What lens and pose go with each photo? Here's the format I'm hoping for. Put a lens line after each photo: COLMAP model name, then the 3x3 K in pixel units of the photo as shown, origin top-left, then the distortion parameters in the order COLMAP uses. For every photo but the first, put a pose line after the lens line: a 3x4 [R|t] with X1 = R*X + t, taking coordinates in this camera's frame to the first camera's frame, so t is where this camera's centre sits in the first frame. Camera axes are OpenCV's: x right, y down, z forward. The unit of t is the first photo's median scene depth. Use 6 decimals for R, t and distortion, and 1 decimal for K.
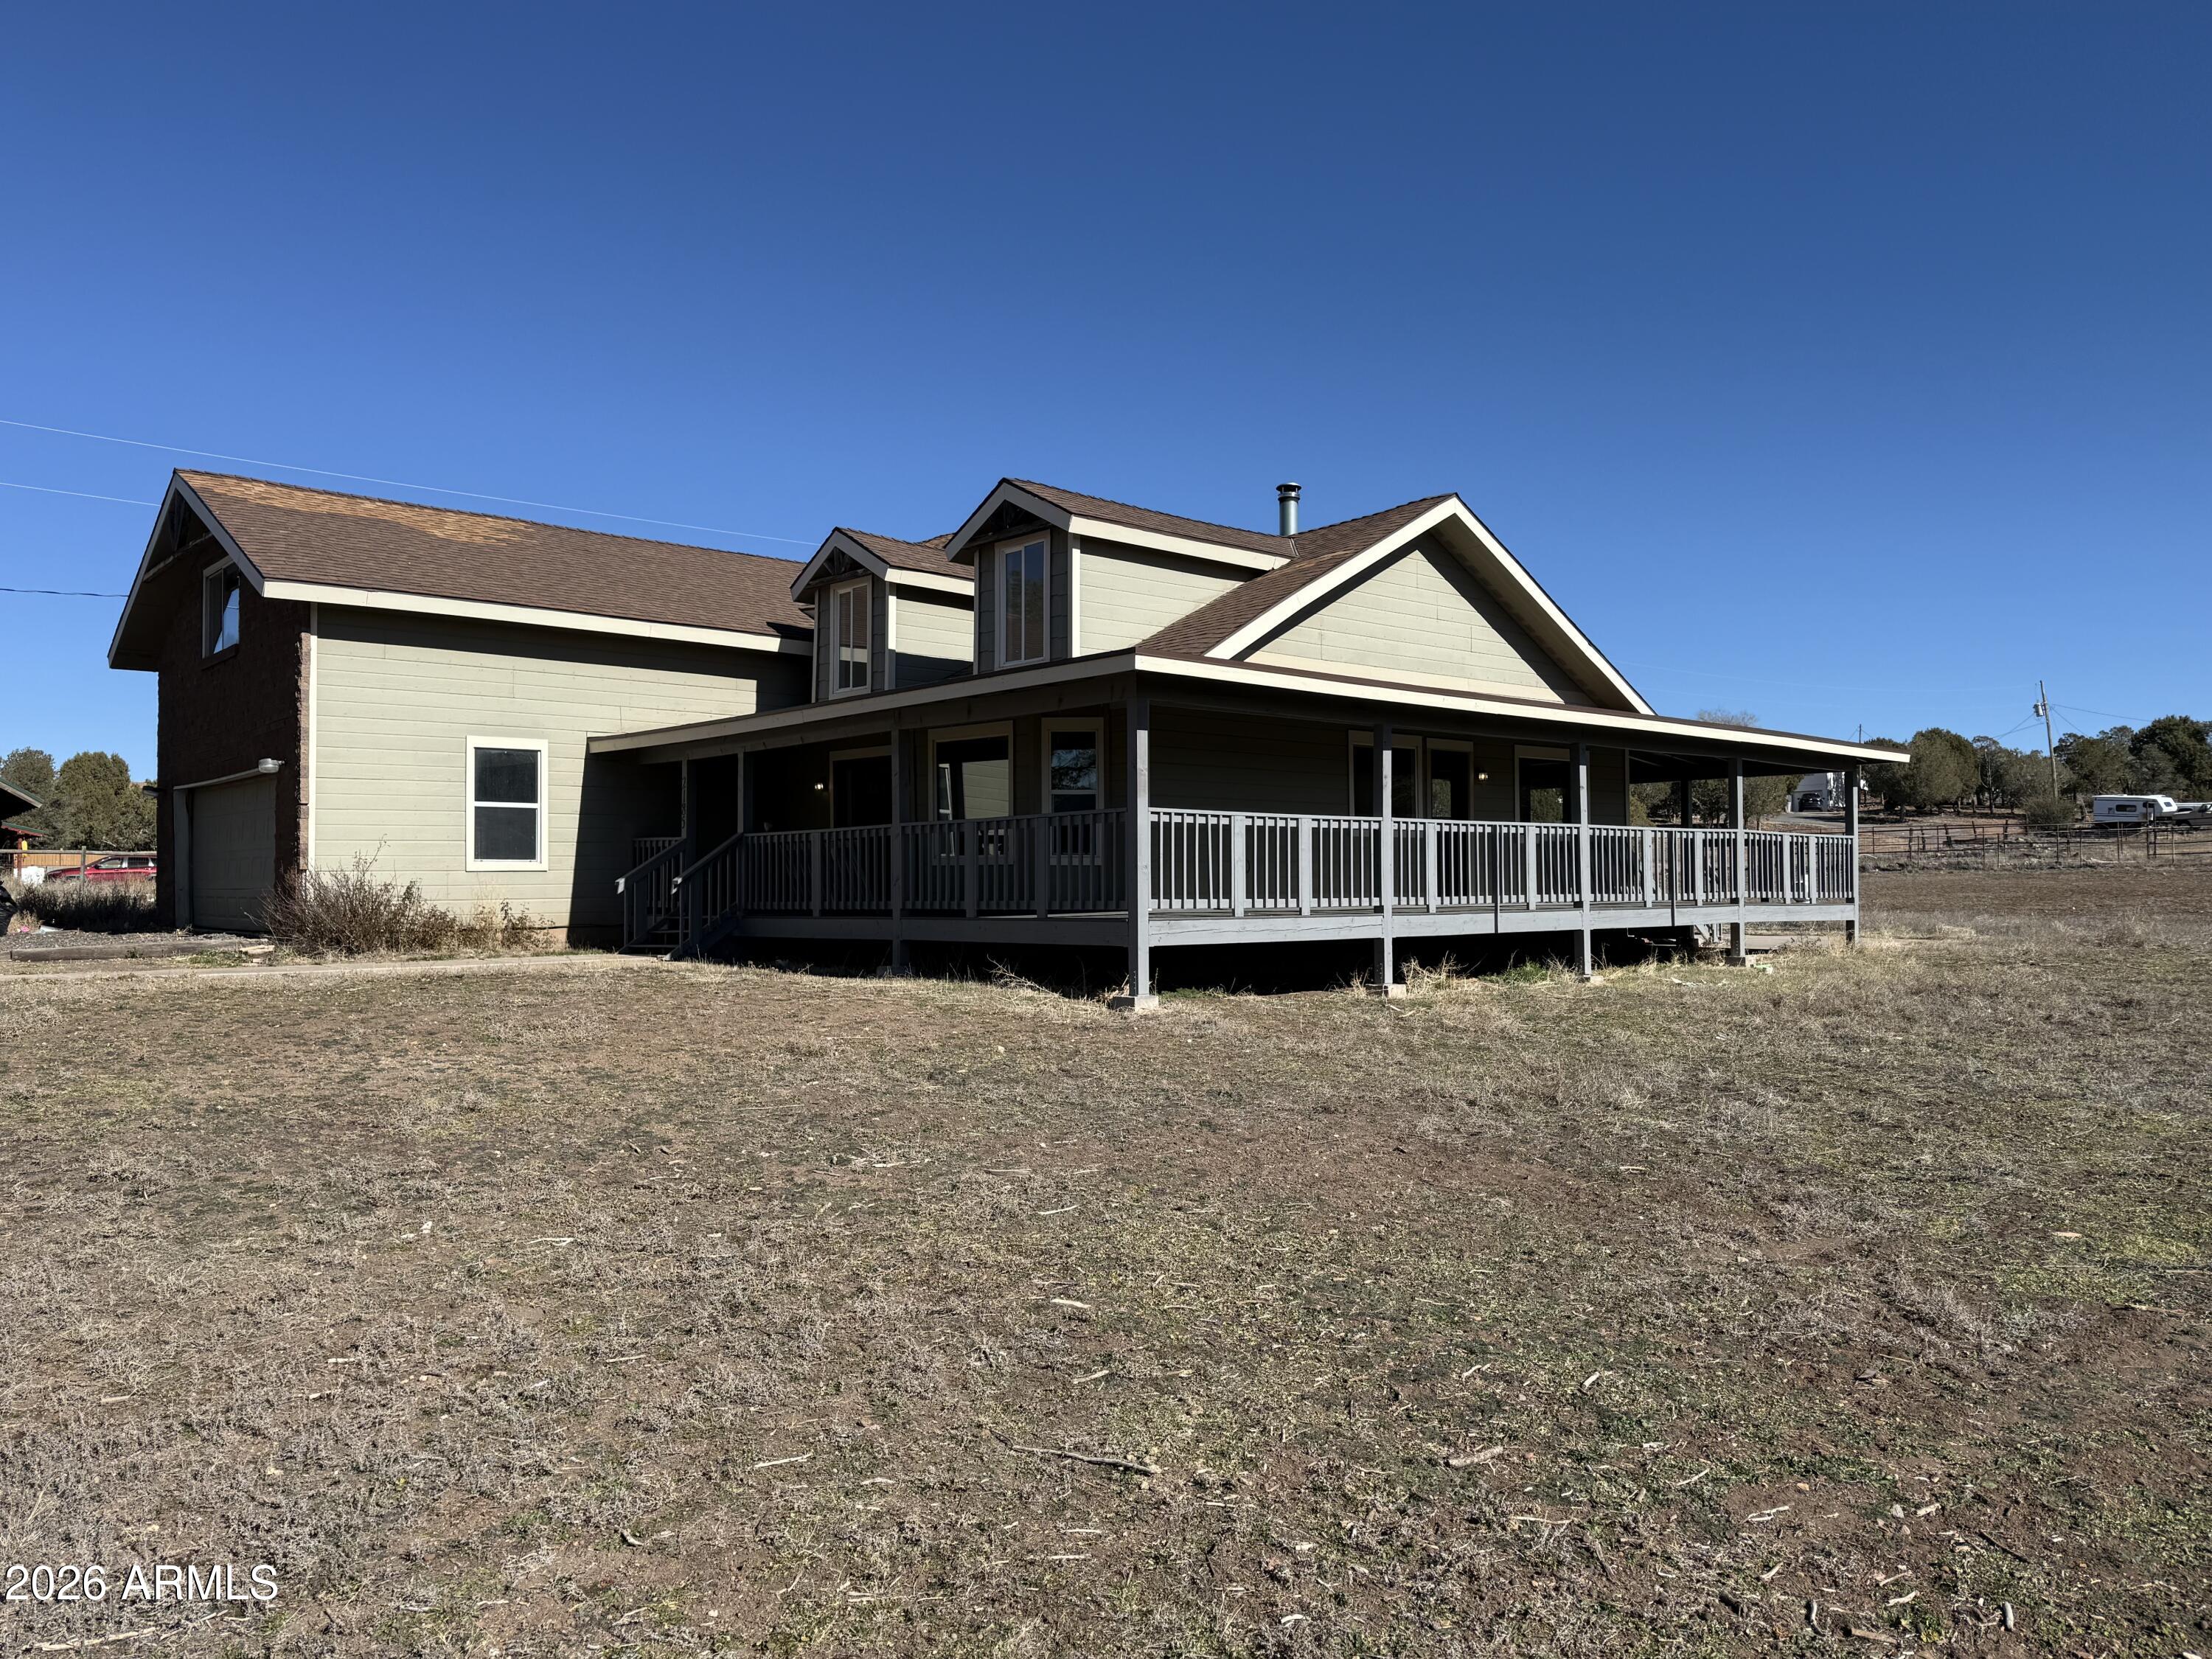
lens RADIAL K [[1562.5, 0, 1106.0], [0, 1562.5, 829.5], [0, 0, 1]] dist [0.120183, 0.000405]
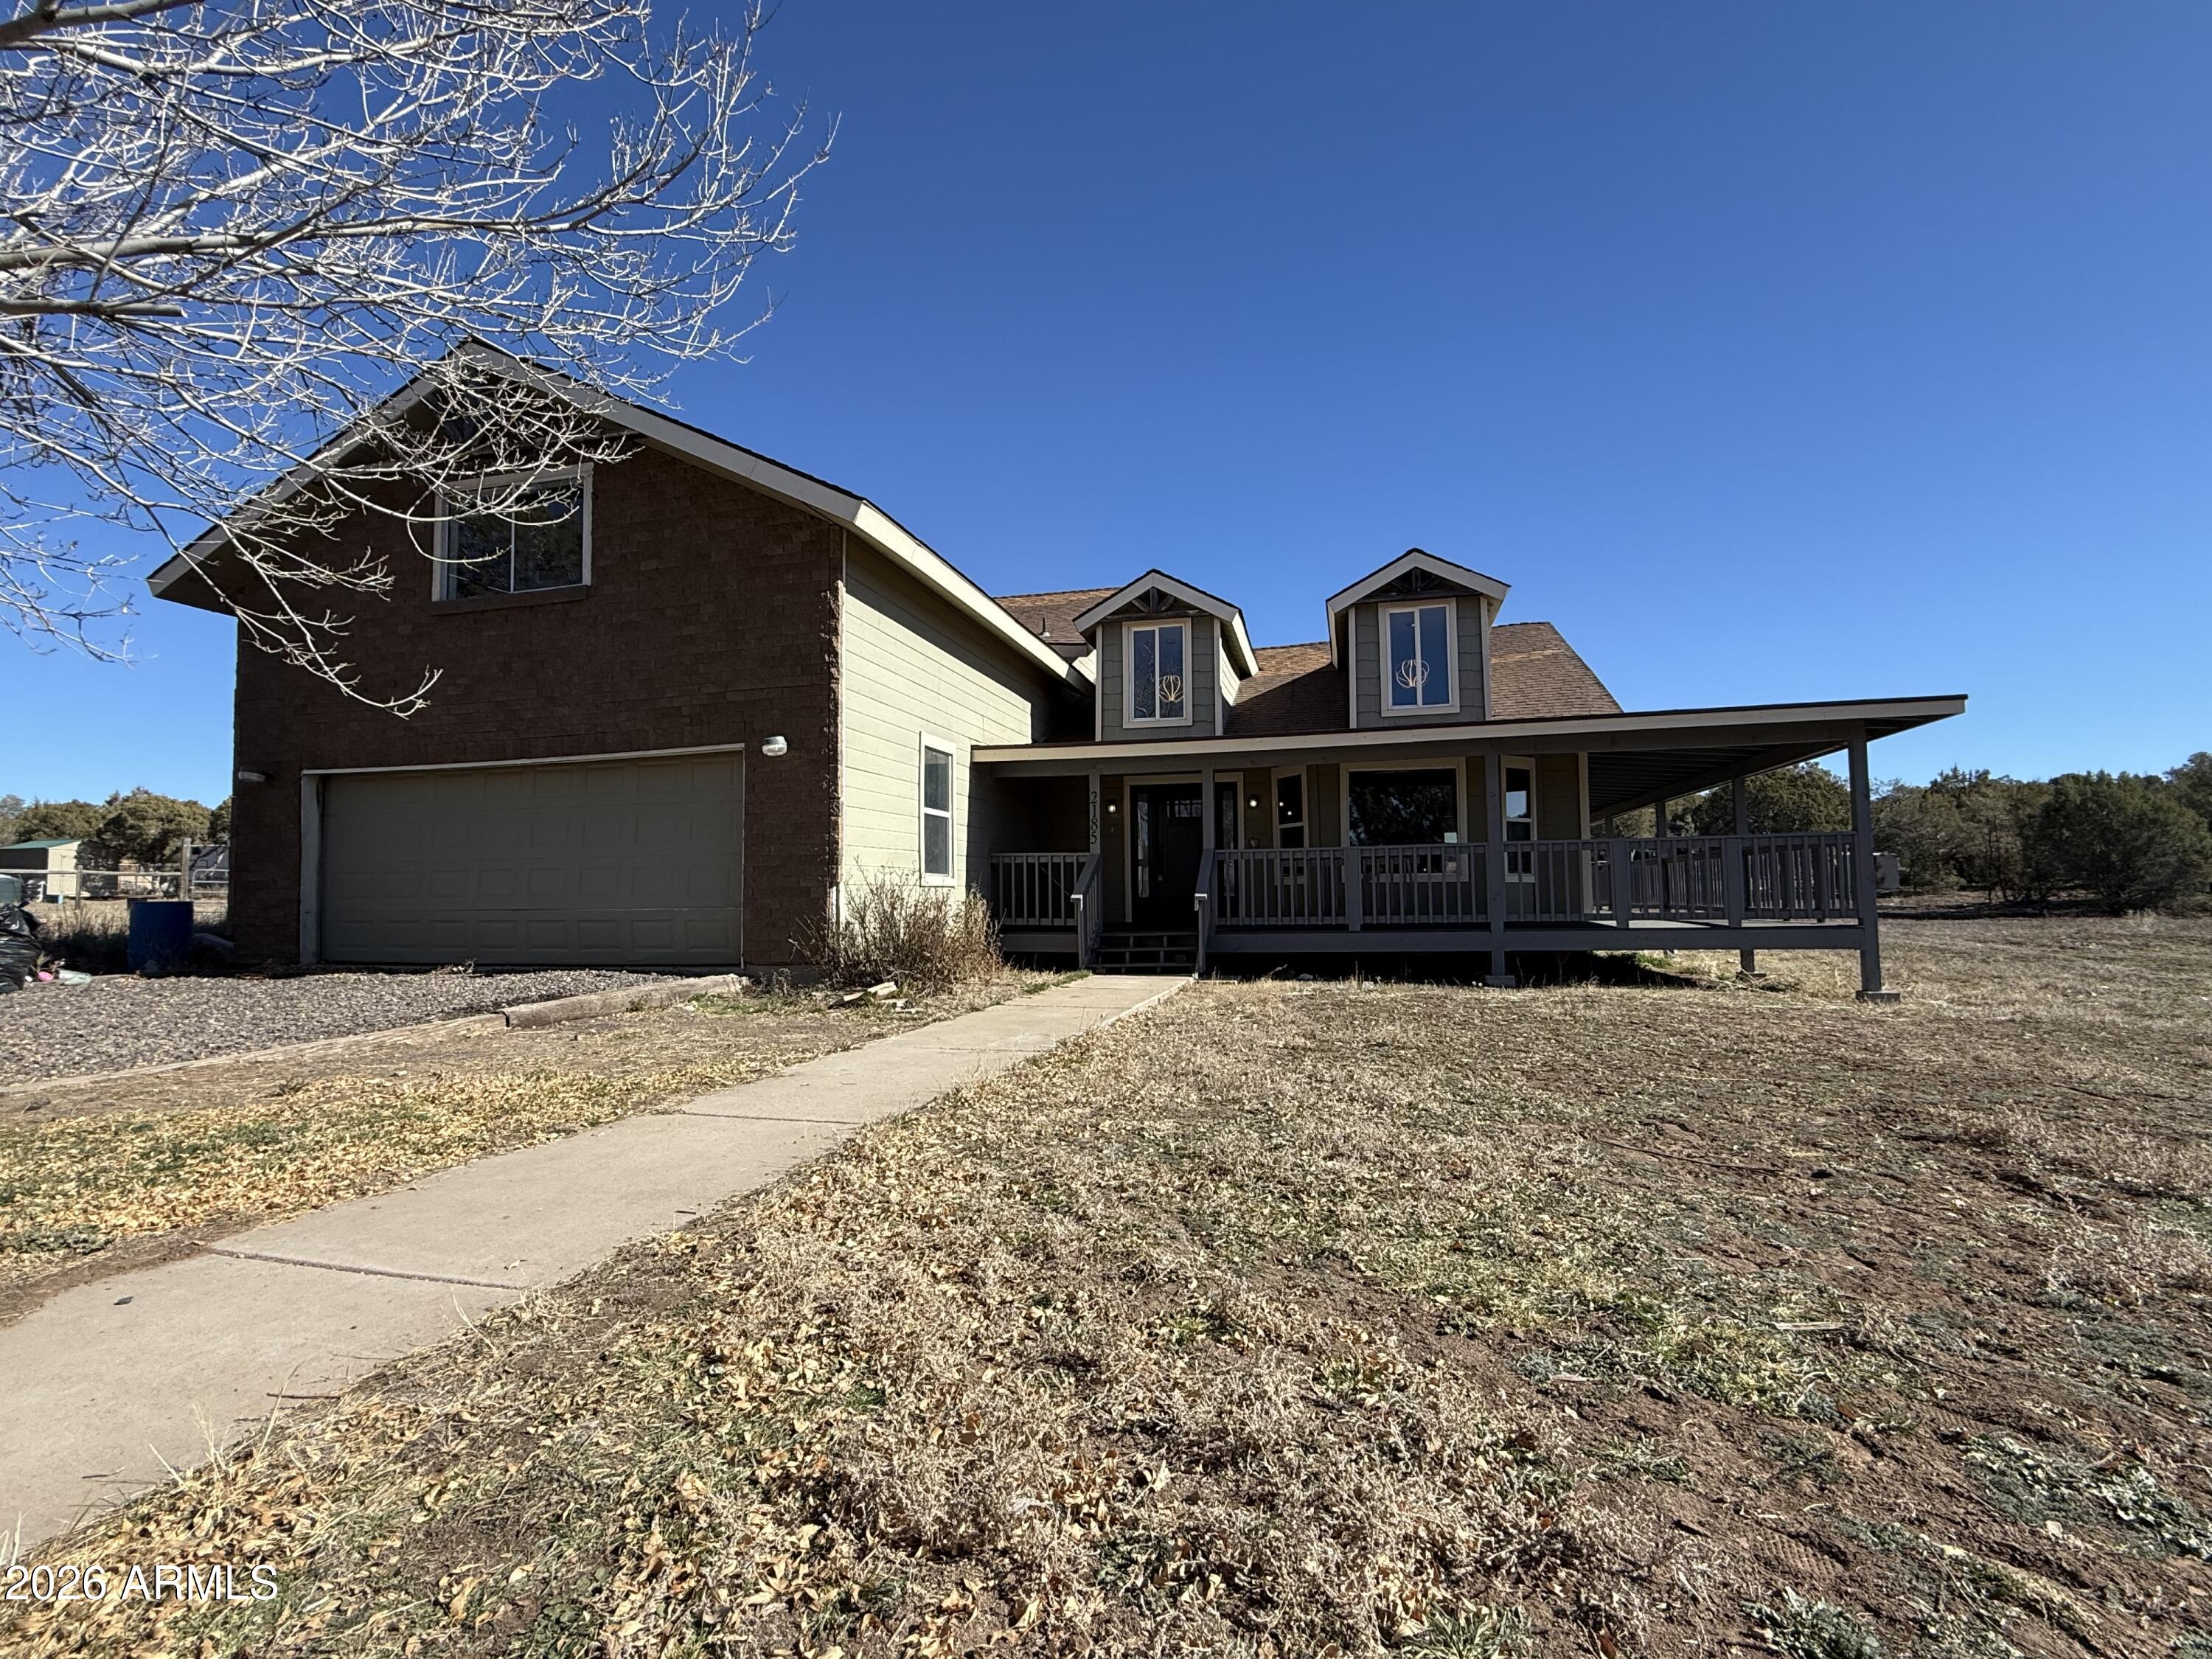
lens RADIAL K [[1007.1, 0, 1106.0], [0, 1007.1, 829.5], [0, 0, 1]] dist [-0.001044, -0.000148]
pose [[0.830472, 0.037515, 0.555796, -0.550128], [-0.013118, 0.998770, -0.047814, 0.017942], [-0.556906, 0.032417, 0.829942, 0.434734]]
